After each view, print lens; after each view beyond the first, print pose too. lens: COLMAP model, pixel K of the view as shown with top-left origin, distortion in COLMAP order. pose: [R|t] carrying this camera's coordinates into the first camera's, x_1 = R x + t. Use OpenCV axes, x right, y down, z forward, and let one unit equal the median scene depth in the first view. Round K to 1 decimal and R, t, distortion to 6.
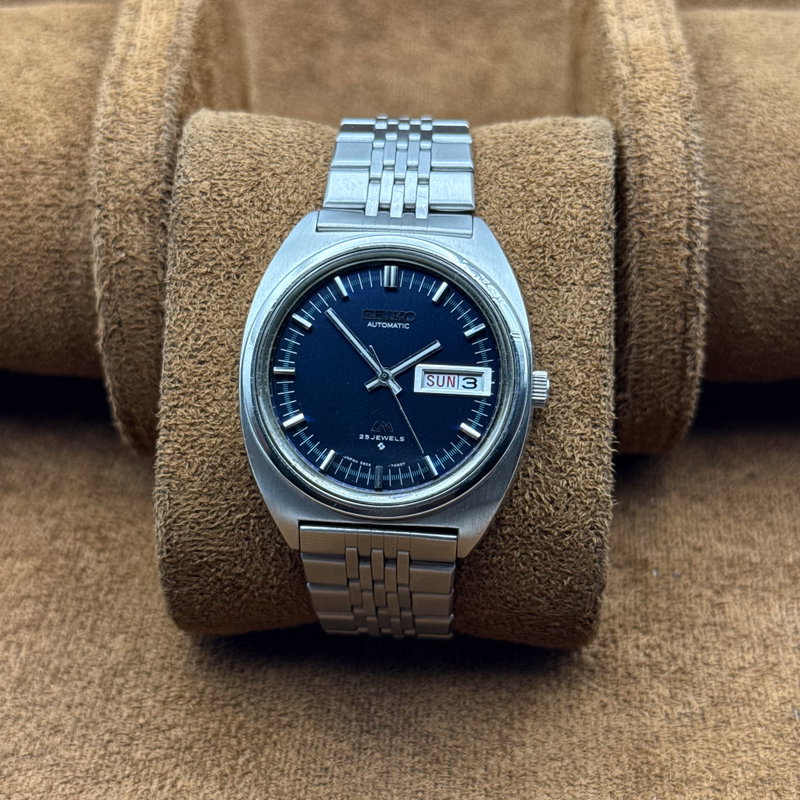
lens RADIAL K [[1596.8, 0, 399.7], [0, 1596.8, 388.3], [0, 0, 1]] dist [0.045675, 0.102416]
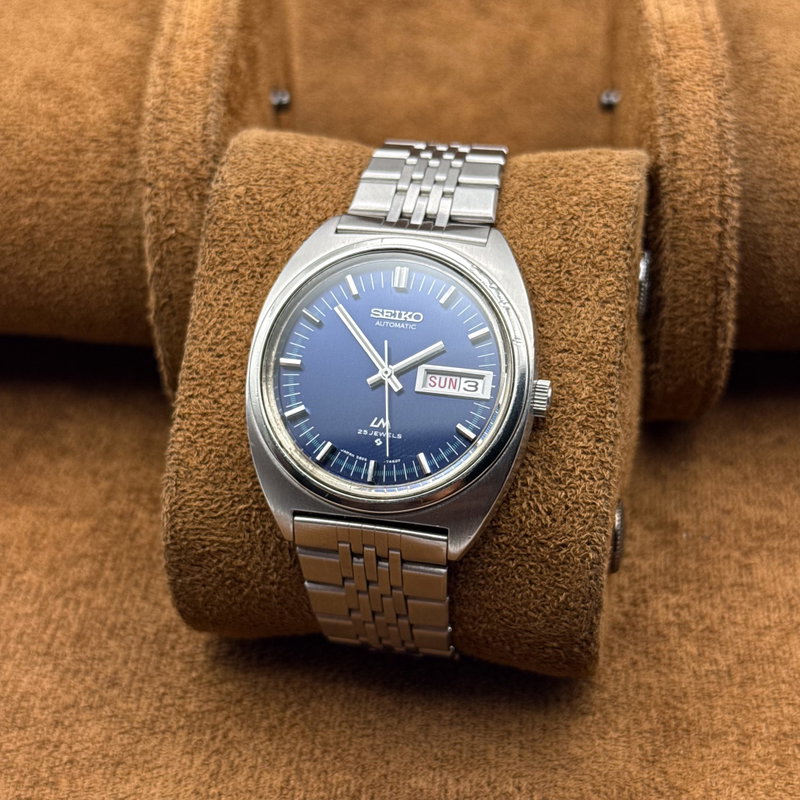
lens RADIAL K [[1596.8, 0, 399.7], [0, 1596.8, 388.3], [0, 0, 1]] dist [0.045675, 0.102416]
pose [[0.990201, 0.060681, -0.125775, 0.121436], [-0.072345, 0.993280, -0.090335, 0.089092], [0.119448, 0.098549, 0.987937, 0.001051]]
